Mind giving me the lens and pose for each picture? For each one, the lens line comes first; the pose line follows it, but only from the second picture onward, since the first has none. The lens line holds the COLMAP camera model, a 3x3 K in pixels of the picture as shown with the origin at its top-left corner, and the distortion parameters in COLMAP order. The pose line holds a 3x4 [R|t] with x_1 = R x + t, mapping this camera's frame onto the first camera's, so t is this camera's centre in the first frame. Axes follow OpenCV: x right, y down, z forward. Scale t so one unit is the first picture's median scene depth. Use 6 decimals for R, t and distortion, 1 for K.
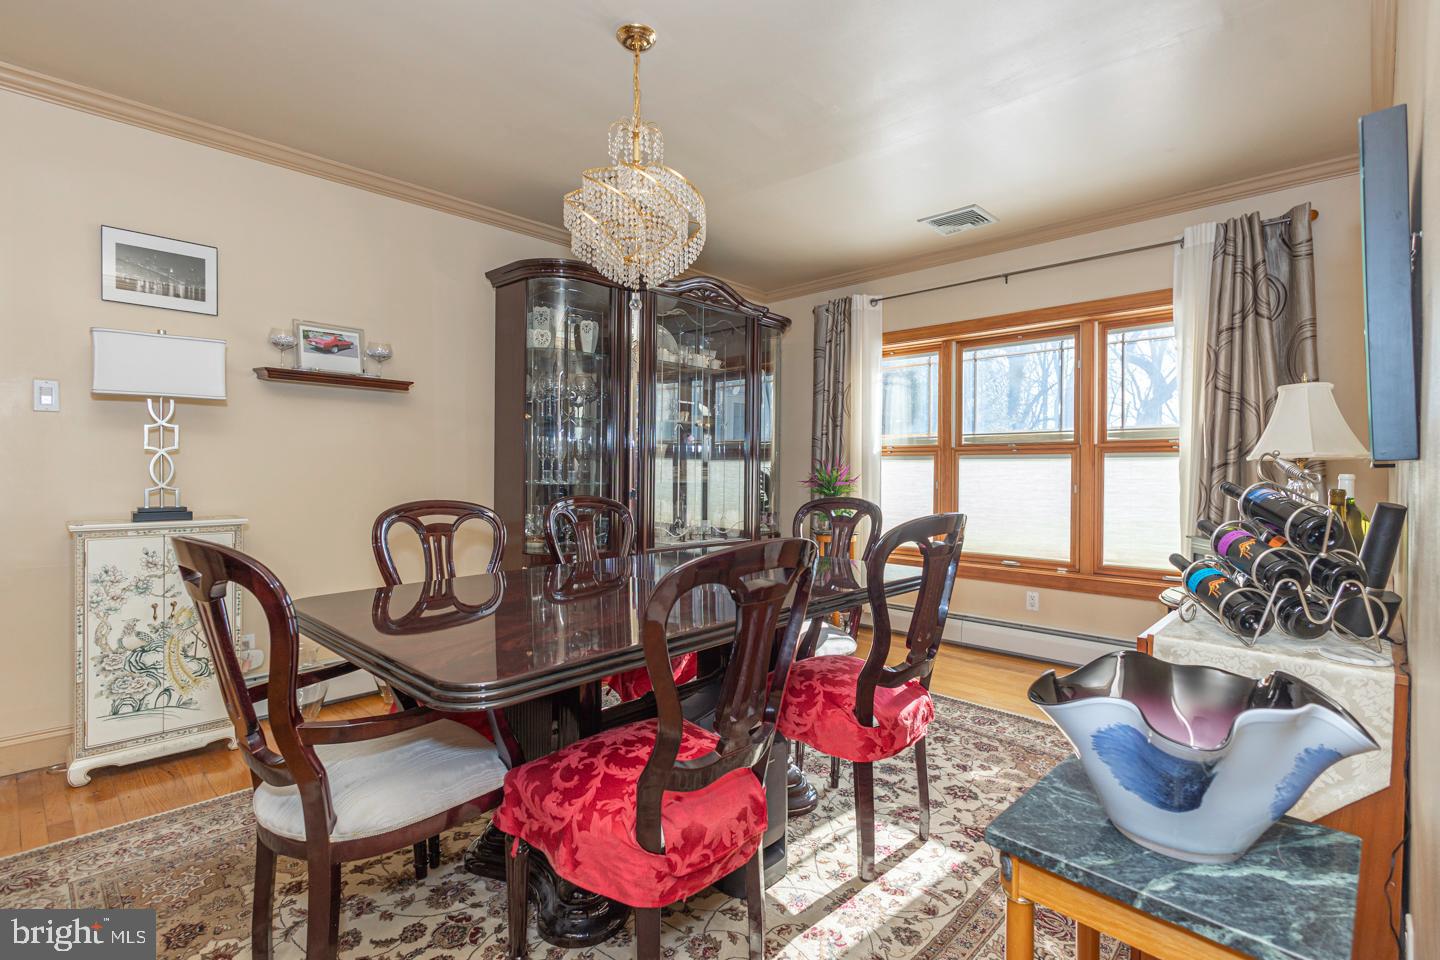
lens RADIAL K [[679.7, 0, 720.0], [0, 679.7, 480.0], [0, 0, 1]] dist [0.020646, -0.000034]
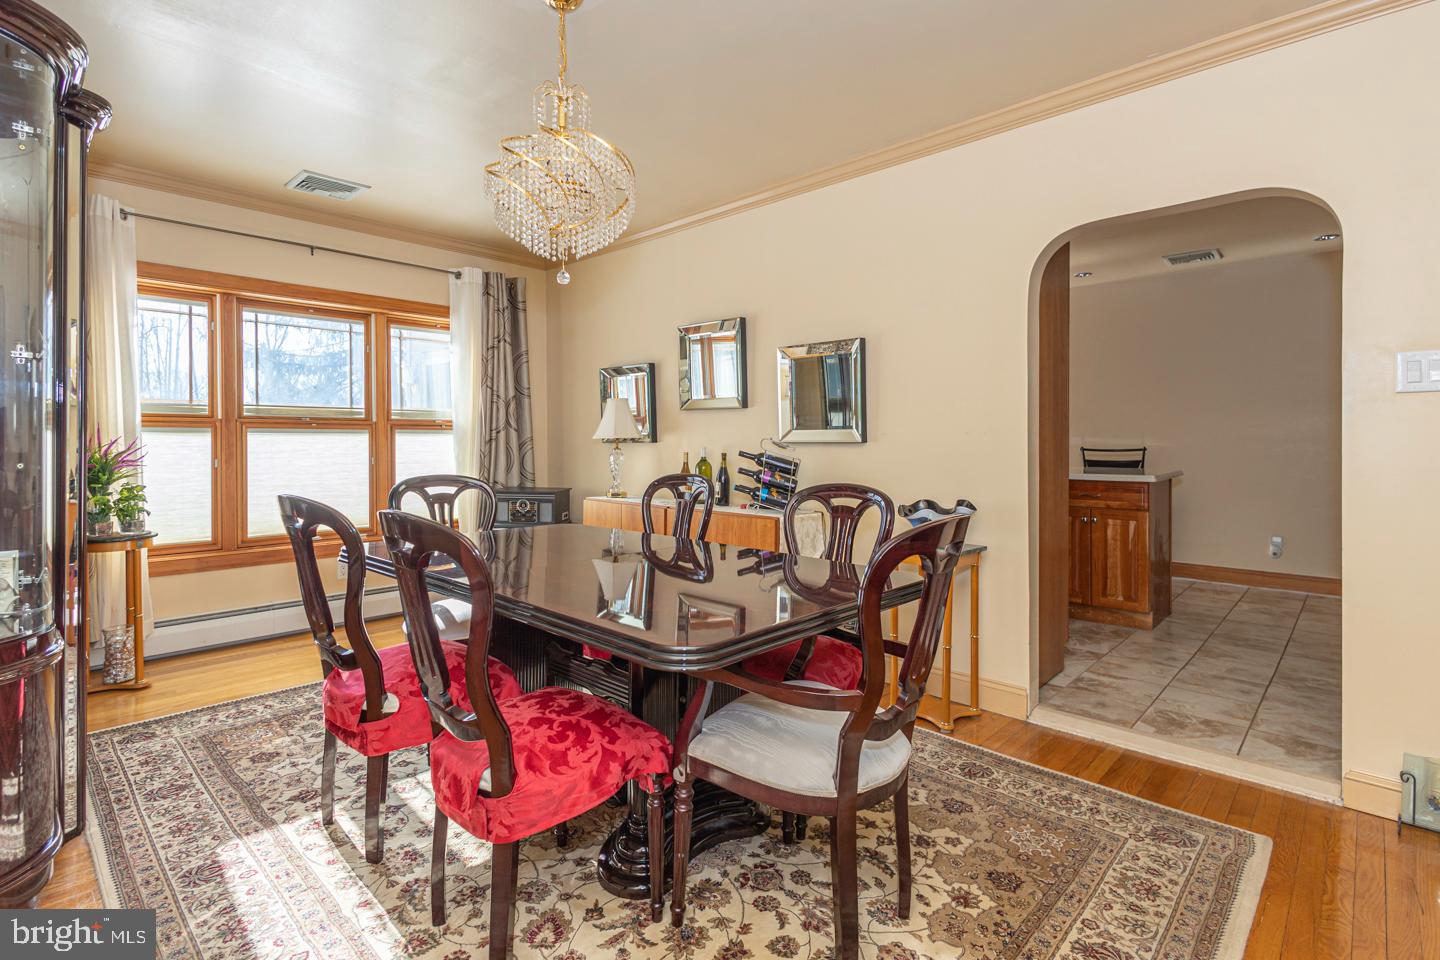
lens RADIAL K [[672.9, 0, 714.4], [0, 672.9, 466.8], [0, 0, 1]] dist [0.001139, -0.000439]
pose [[0.007136, -0.043069, 0.999047, -0.574401], [0.014635, 0.998970, 0.042961, -0.016355], [-0.999867, 0.014315, 0.007759, 0.427425]]
